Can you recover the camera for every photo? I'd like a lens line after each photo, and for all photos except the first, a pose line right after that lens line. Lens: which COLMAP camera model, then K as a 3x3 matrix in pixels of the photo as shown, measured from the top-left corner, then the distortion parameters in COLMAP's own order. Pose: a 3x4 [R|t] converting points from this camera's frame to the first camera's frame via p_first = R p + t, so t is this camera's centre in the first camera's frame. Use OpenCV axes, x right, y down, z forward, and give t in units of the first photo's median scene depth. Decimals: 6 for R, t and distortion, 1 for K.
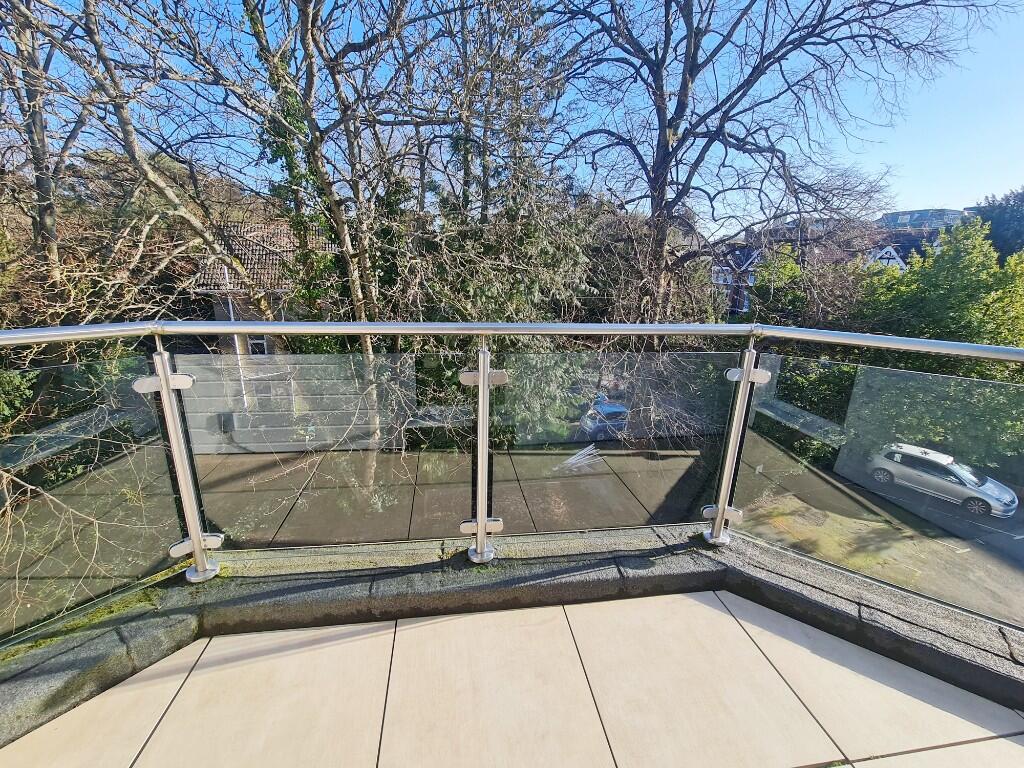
lens RADIAL K [[405.8, 0, 512.0], [0, 405.8, 384.0], [0, 0, 1]] dist [0.001335, 0.000196]
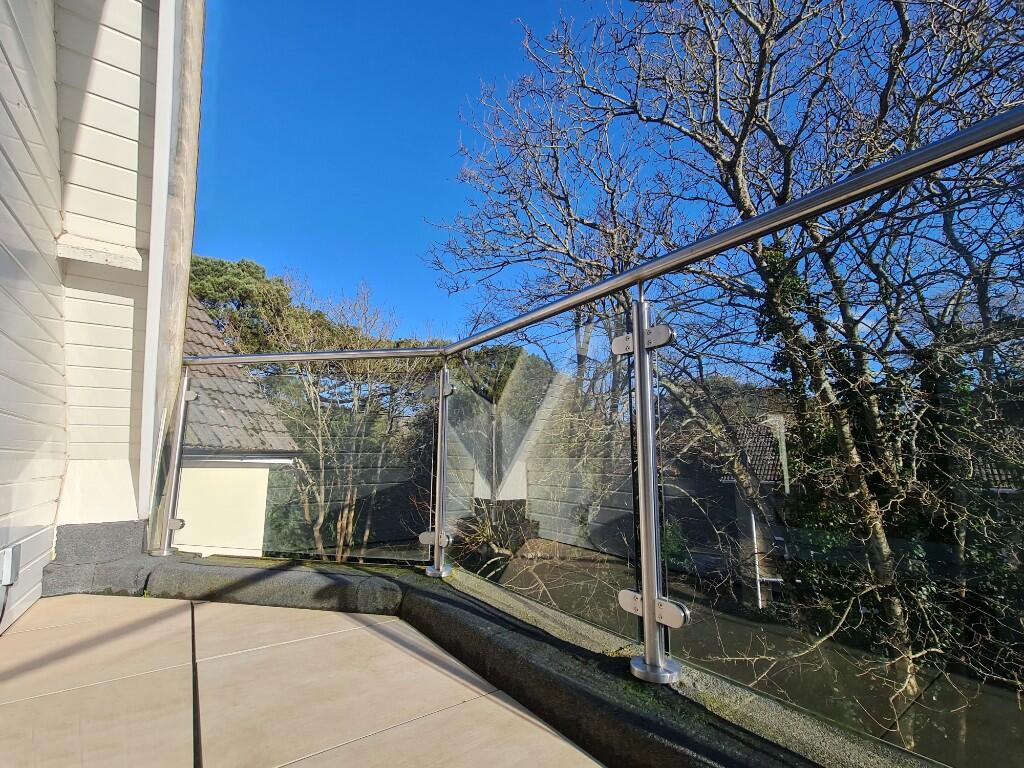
lens RADIAL K [[445.8, 0, 512.0], [0, 445.8, 384.0], [0, 0, 1]] dist [0.000169, 0.000029]
pose [[0.461674, -0.179942, -0.868607, 0.423302], [-0.216329, 0.926804, -0.306979, 0.298315], [0.860267, 0.329629, 0.388954, 0.502726]]
